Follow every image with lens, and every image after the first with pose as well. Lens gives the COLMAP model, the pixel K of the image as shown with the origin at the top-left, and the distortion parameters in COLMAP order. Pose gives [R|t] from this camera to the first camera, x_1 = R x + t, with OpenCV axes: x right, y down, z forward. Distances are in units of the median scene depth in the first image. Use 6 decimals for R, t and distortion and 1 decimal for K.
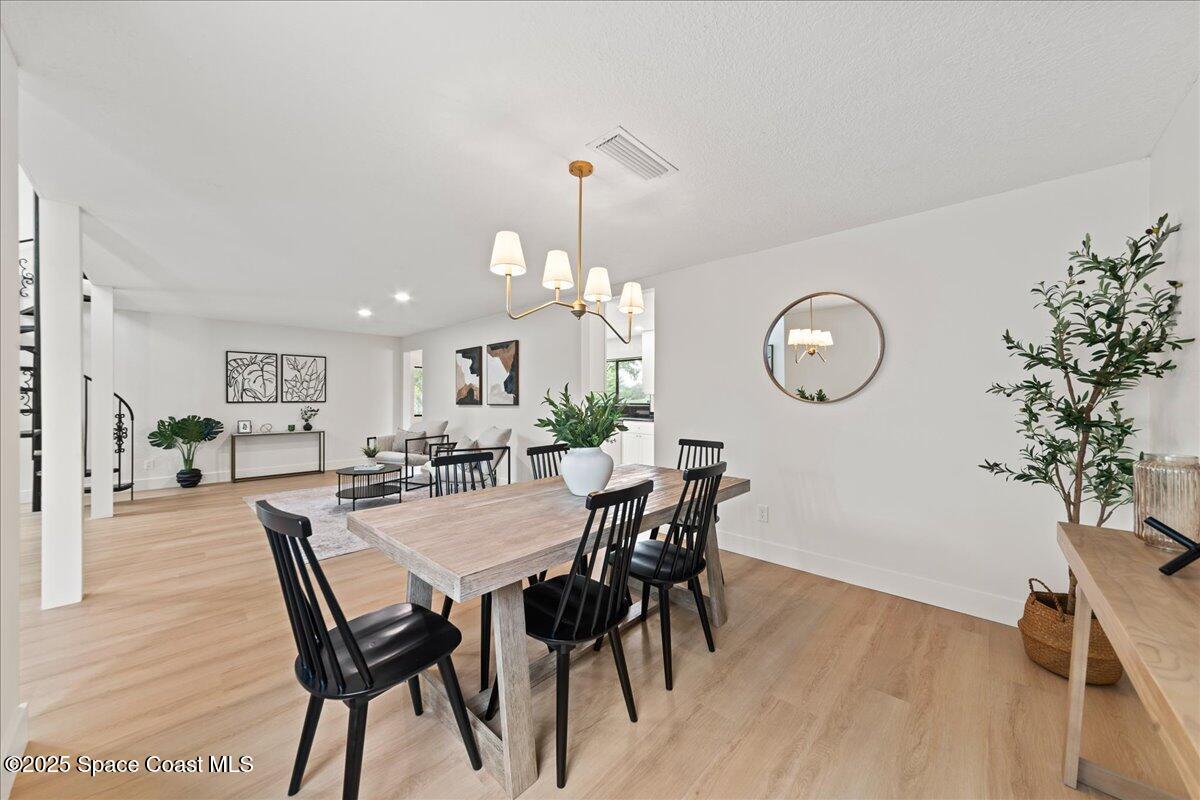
lens RADIAL K [[434.6, 0, 597.5], [0, 434.6, 394.5], [0, 0, 1]] dist [-0.000633, -0.000039]
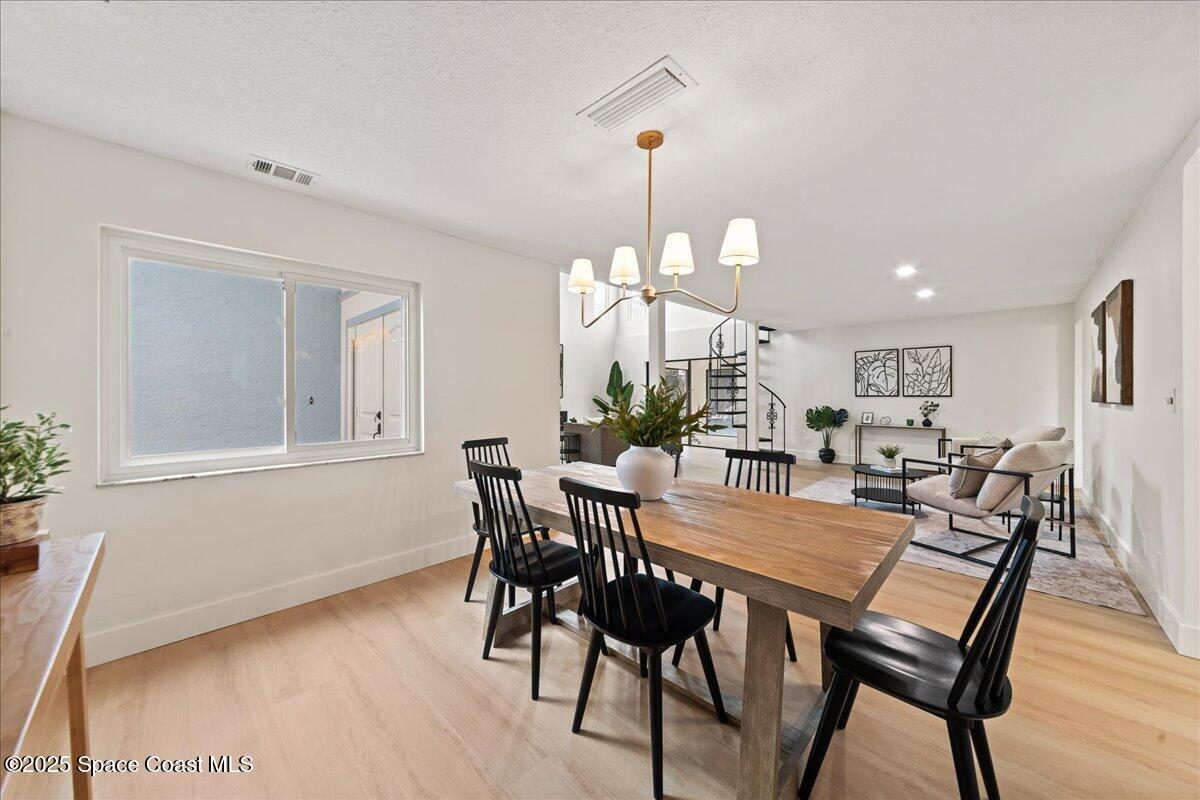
lens RADIAL K [[434.6, 0, 597.5], [0, 434.6, 394.5], [0, 0, 1]] dist [-0.000633, -0.000039]
pose [[-0.006443, 0.005804, -0.999962, 0.295069], [0.011787, 0.999914, 0.005727, -0.000484], [0.999910, -0.011750, -0.006511, 0.312105]]
